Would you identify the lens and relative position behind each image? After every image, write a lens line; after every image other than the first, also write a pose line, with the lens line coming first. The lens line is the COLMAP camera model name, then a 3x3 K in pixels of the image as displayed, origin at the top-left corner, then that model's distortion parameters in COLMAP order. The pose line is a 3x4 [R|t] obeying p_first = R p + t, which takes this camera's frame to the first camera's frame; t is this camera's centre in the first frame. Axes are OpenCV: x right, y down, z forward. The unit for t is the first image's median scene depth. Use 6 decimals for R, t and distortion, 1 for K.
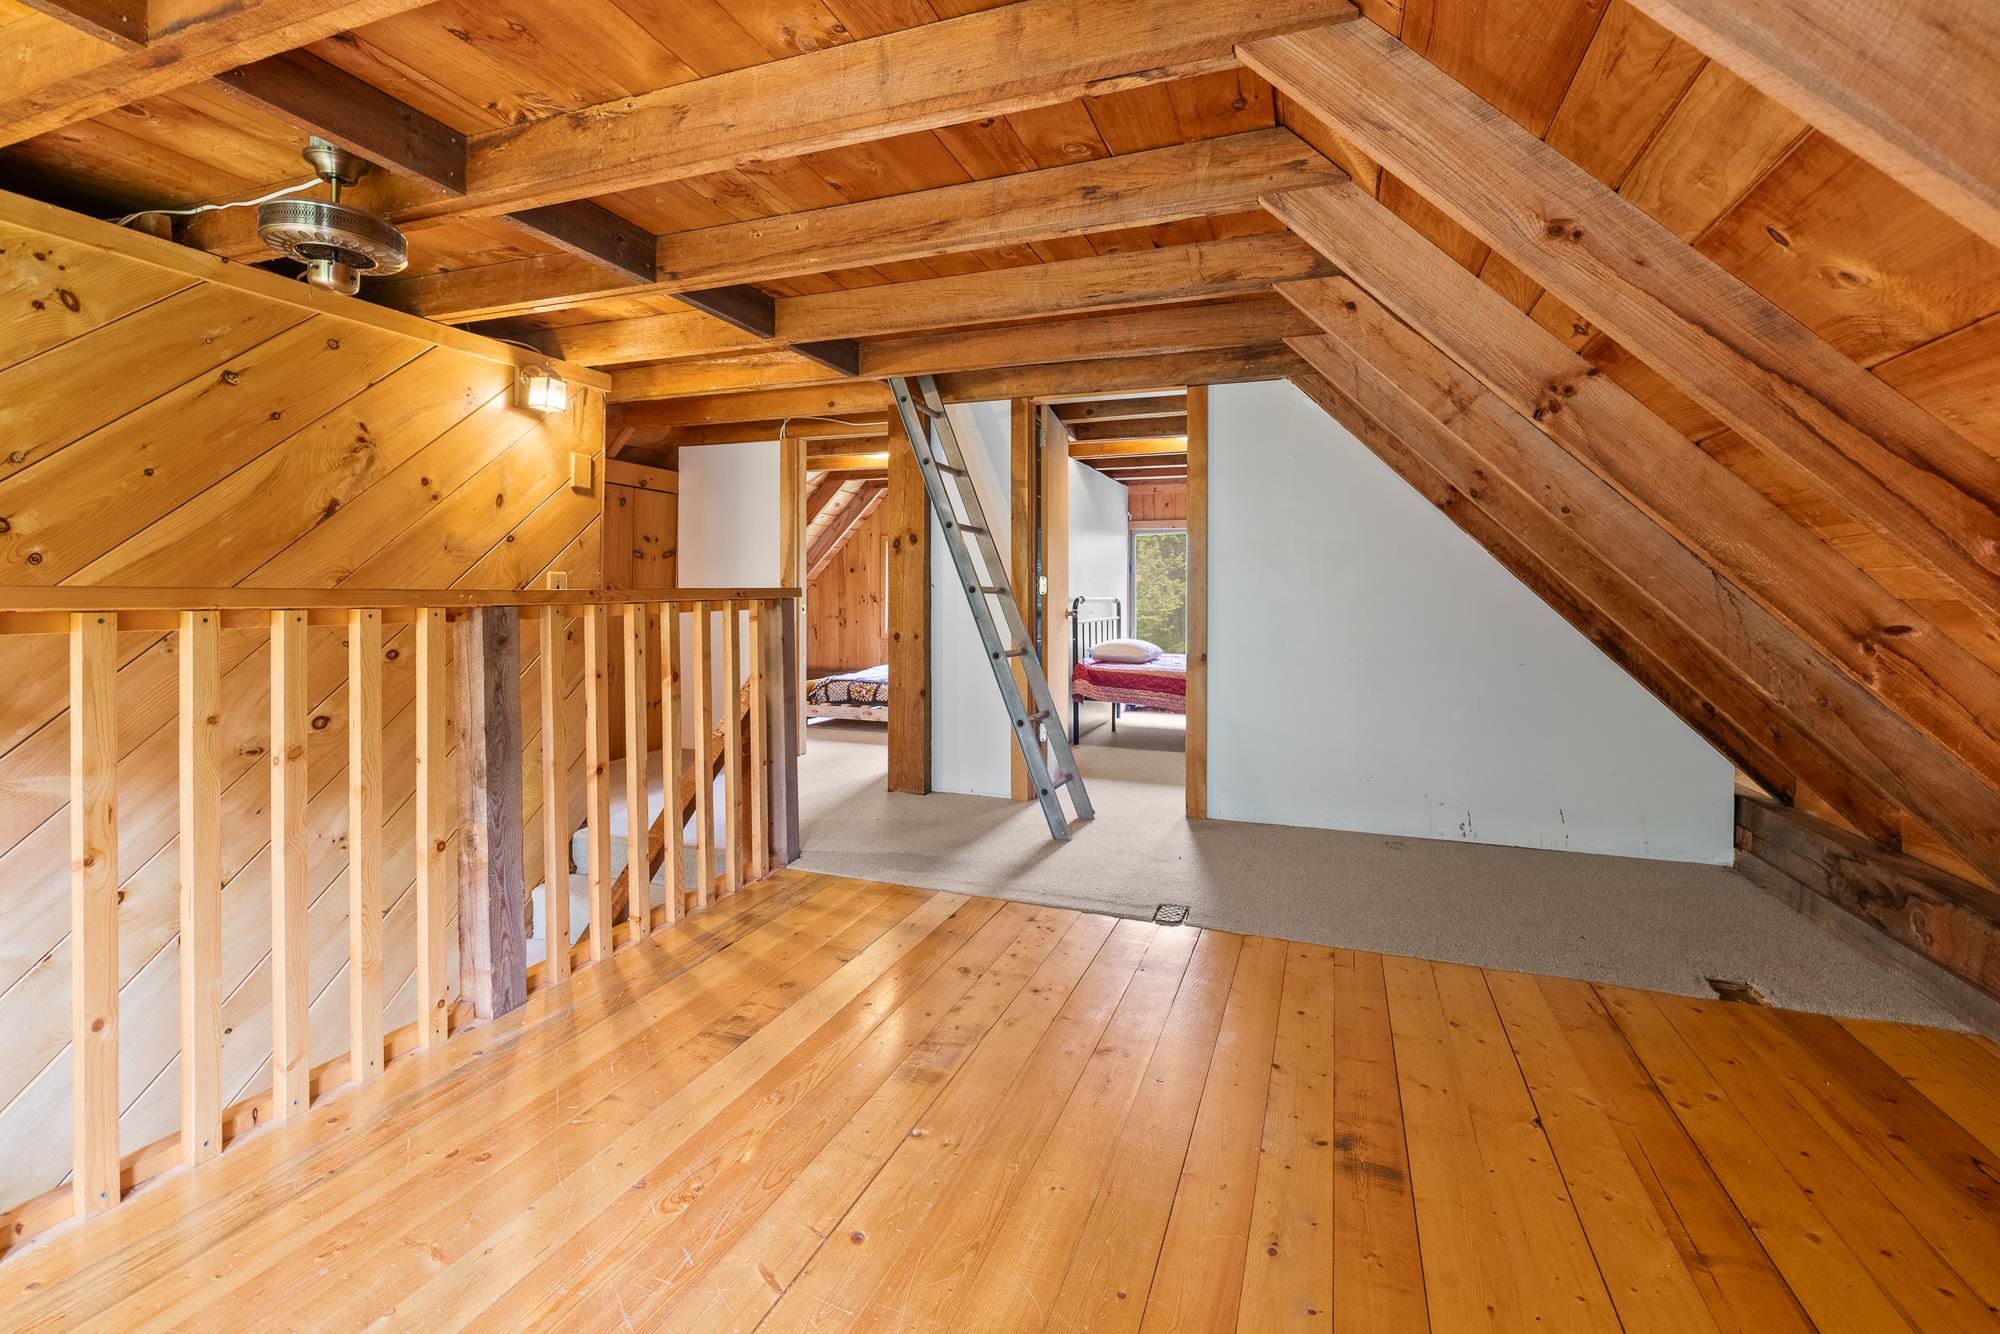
lens RADIAL K [[849.4, 0, 998.1], [0, 849.4, 621.7], [0, 0, 1]] dist [-0.001875, -0.000065]
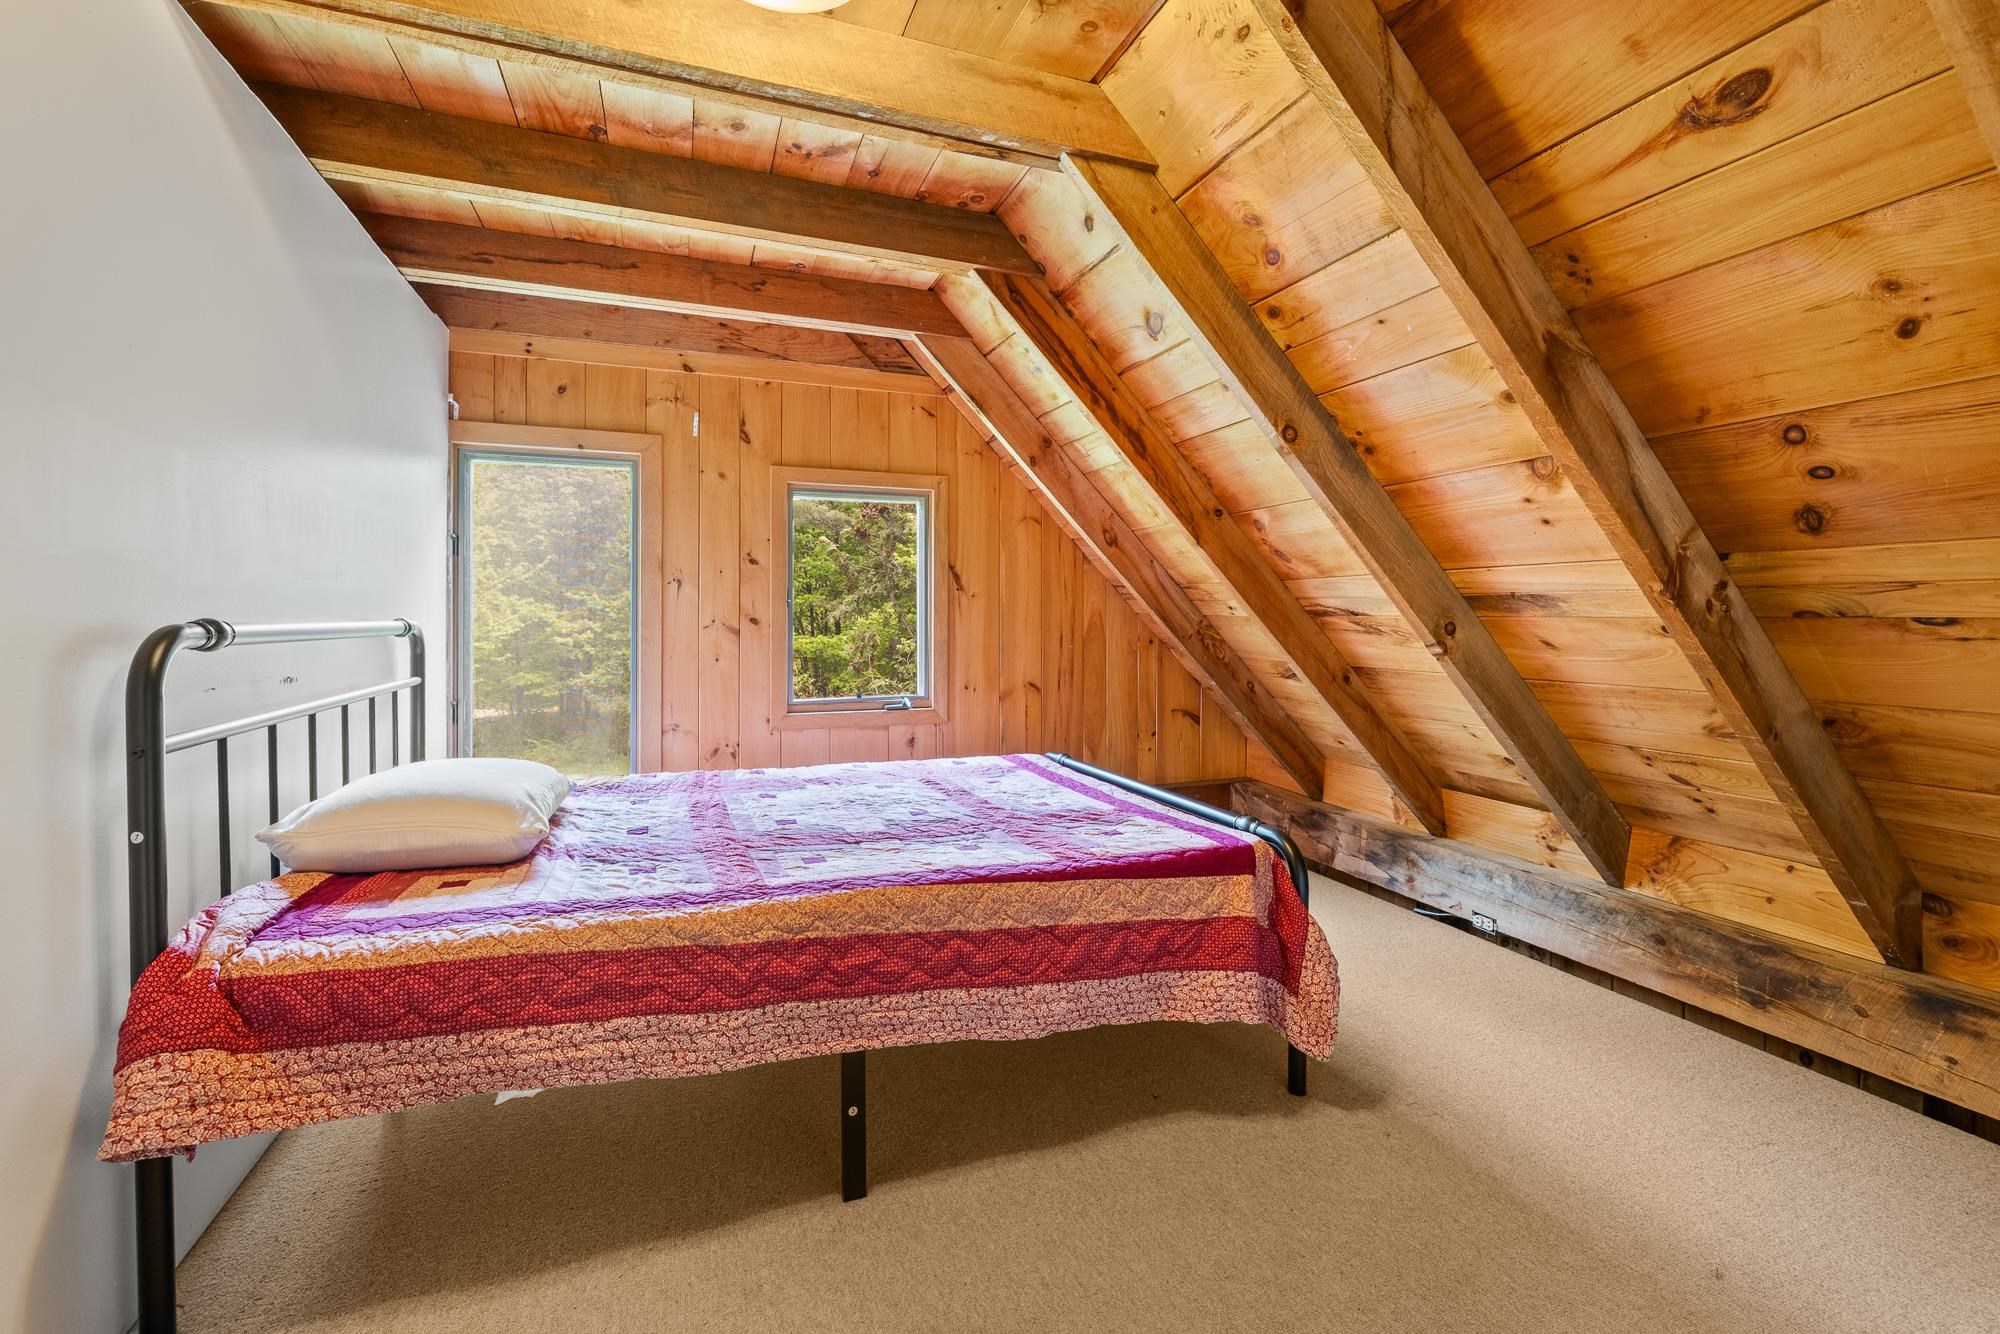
lens RADIAL K [[849.4, 0, 998.1], [0, 849.4, 621.7], [0, 0, 1]] dist [-0.001875, -0.000065]
pose [[0.744963, 0.000970, 0.667105, 0.085489], [0.015063, 0.999720, -0.018274, -0.017763], [-0.666935, 0.023662, 0.744740, 0.571682]]
